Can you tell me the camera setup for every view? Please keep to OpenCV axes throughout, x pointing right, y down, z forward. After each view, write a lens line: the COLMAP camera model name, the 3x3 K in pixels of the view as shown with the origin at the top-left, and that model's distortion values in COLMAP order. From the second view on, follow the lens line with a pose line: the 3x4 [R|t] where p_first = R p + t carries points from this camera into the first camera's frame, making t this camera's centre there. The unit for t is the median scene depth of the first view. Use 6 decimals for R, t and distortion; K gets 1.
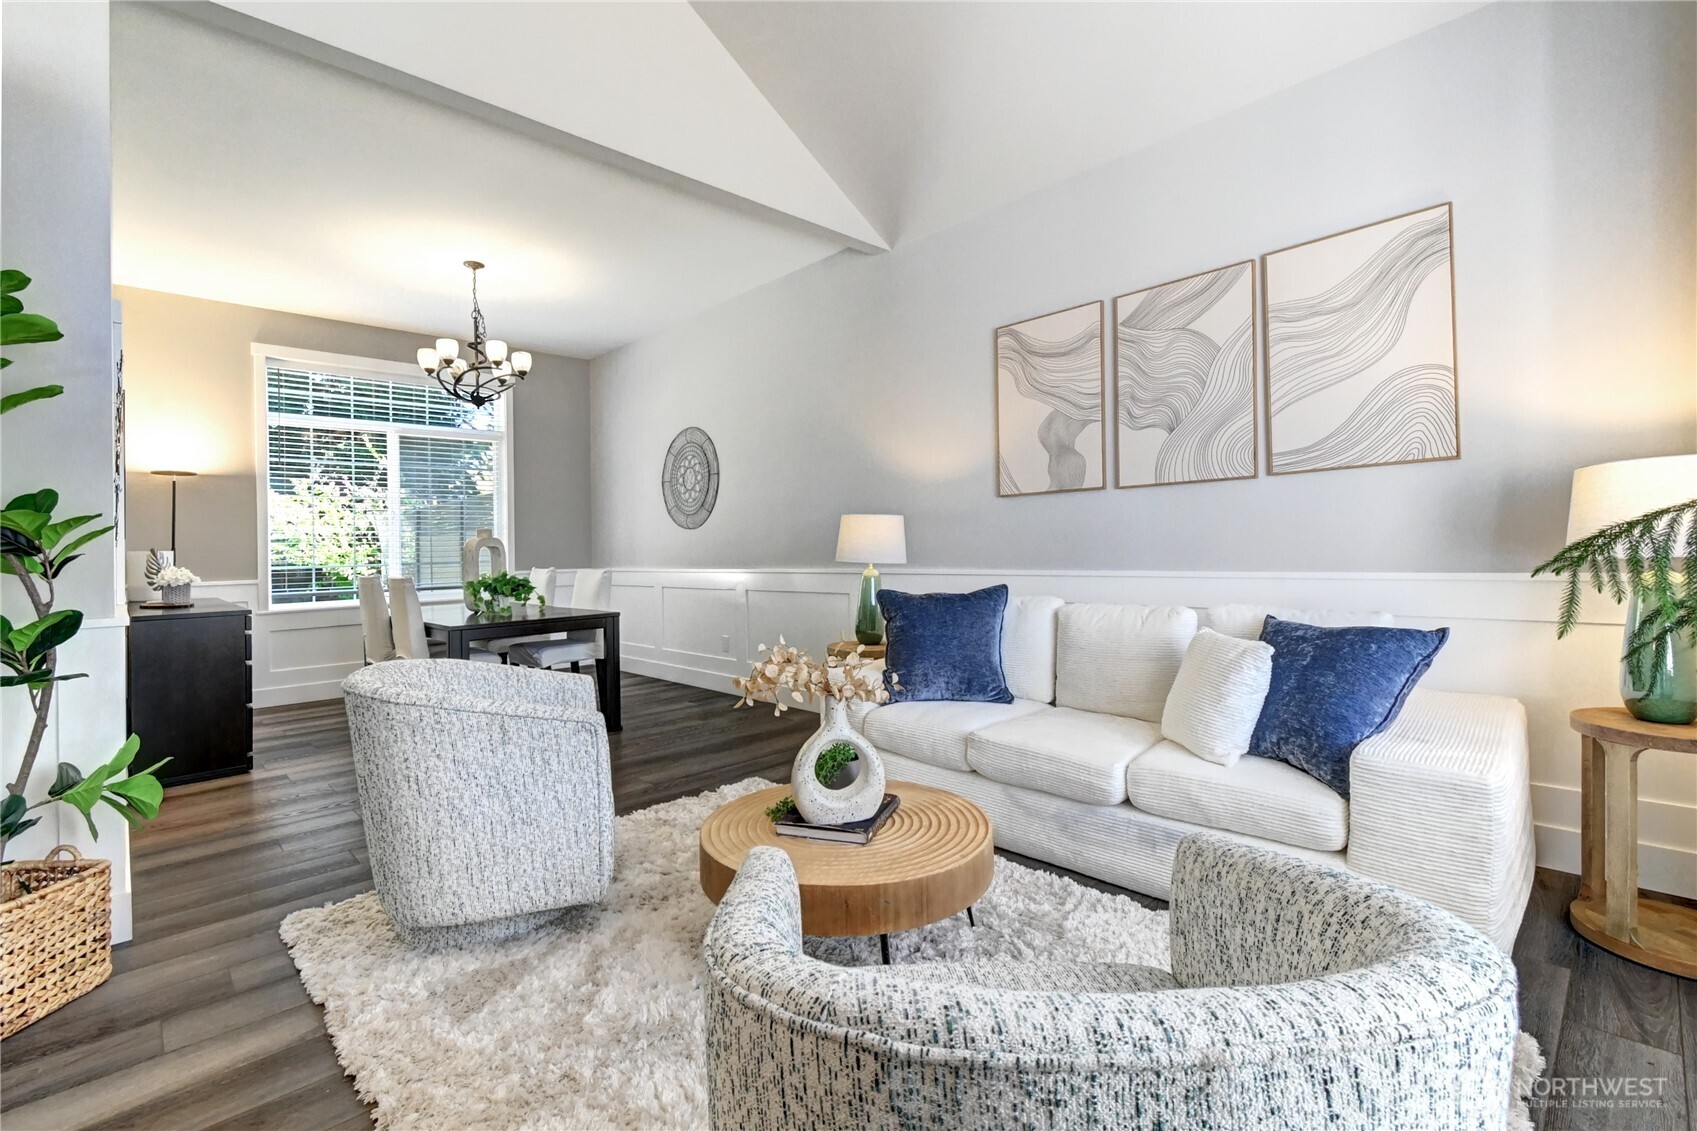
lens RADIAL K [[744.2, 0, 843.7], [0, 744.2, 546.4], [0, 0, 1]] dist [0.037021, -0.012010]
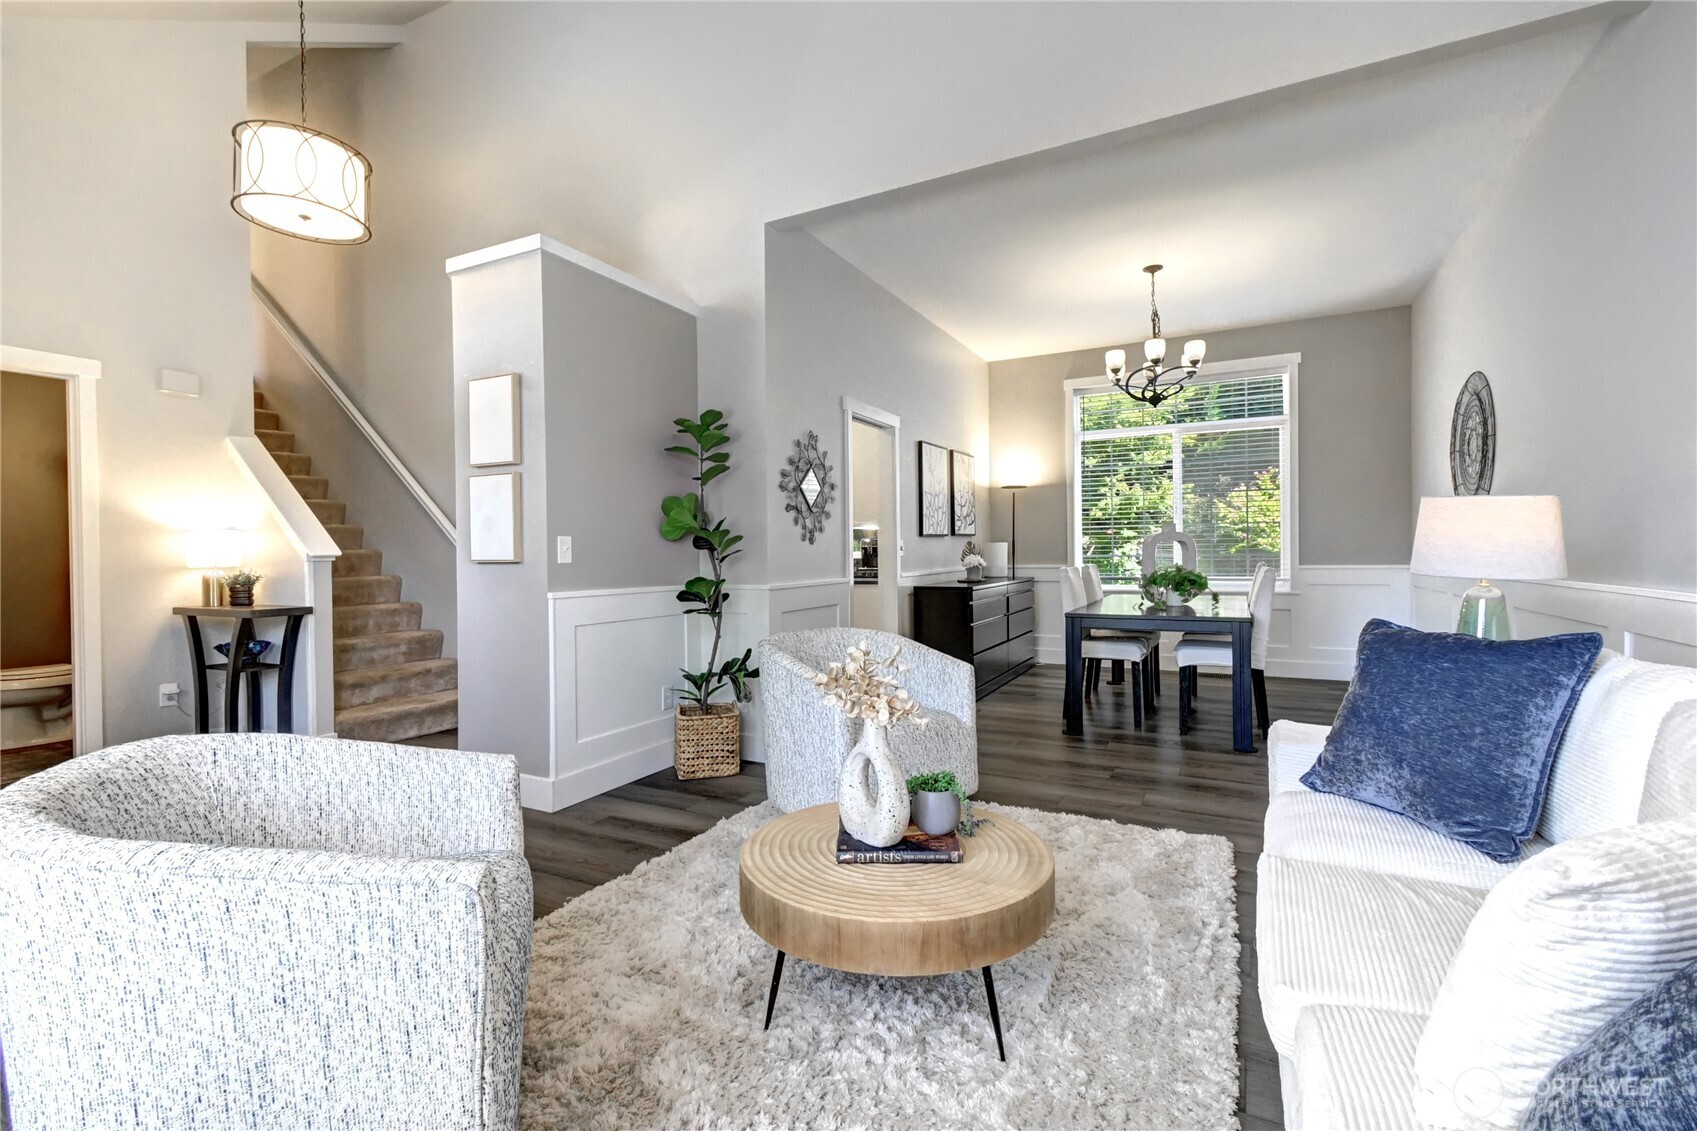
lens RADIAL K [[752.7, 0, 844.9], [0, 752.7, 550.7], [0, 0, 1]] dist [0.003160, 0.000280]
pose [[0.334637, 0.015513, -0.942219, 0.312218], [0.008501, 0.999774, 0.019479, -0.009685], [0.942309, -0.014528, 0.334429, 0.223625]]
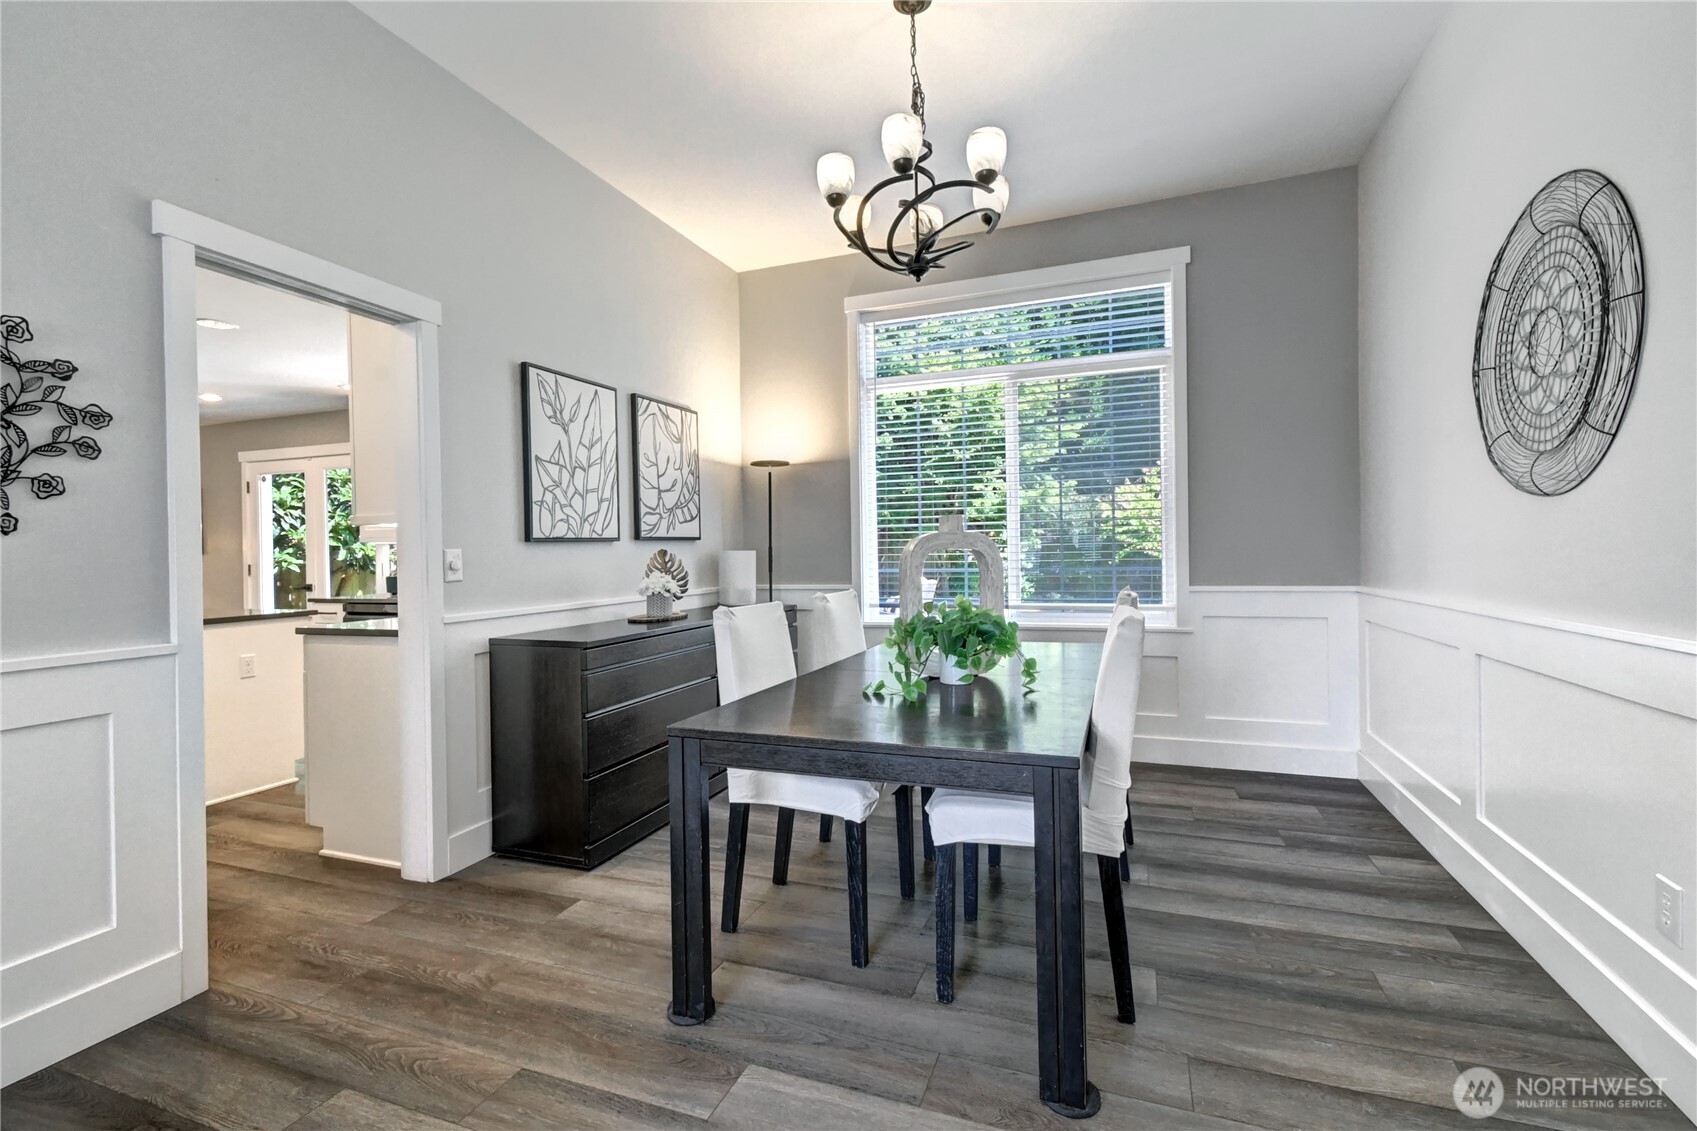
lens RADIAL K [[752.7, 0, 844.9], [0, 752.7, 550.7], [0, 0, 1]] dist [0.003160, 0.000280]
pose [[0.444142, 0.009504, -0.895906, -0.050368], [0.010007, 0.999829, 0.015568, -0.007540], [0.895900, -0.015880, 0.443971, 0.658320]]
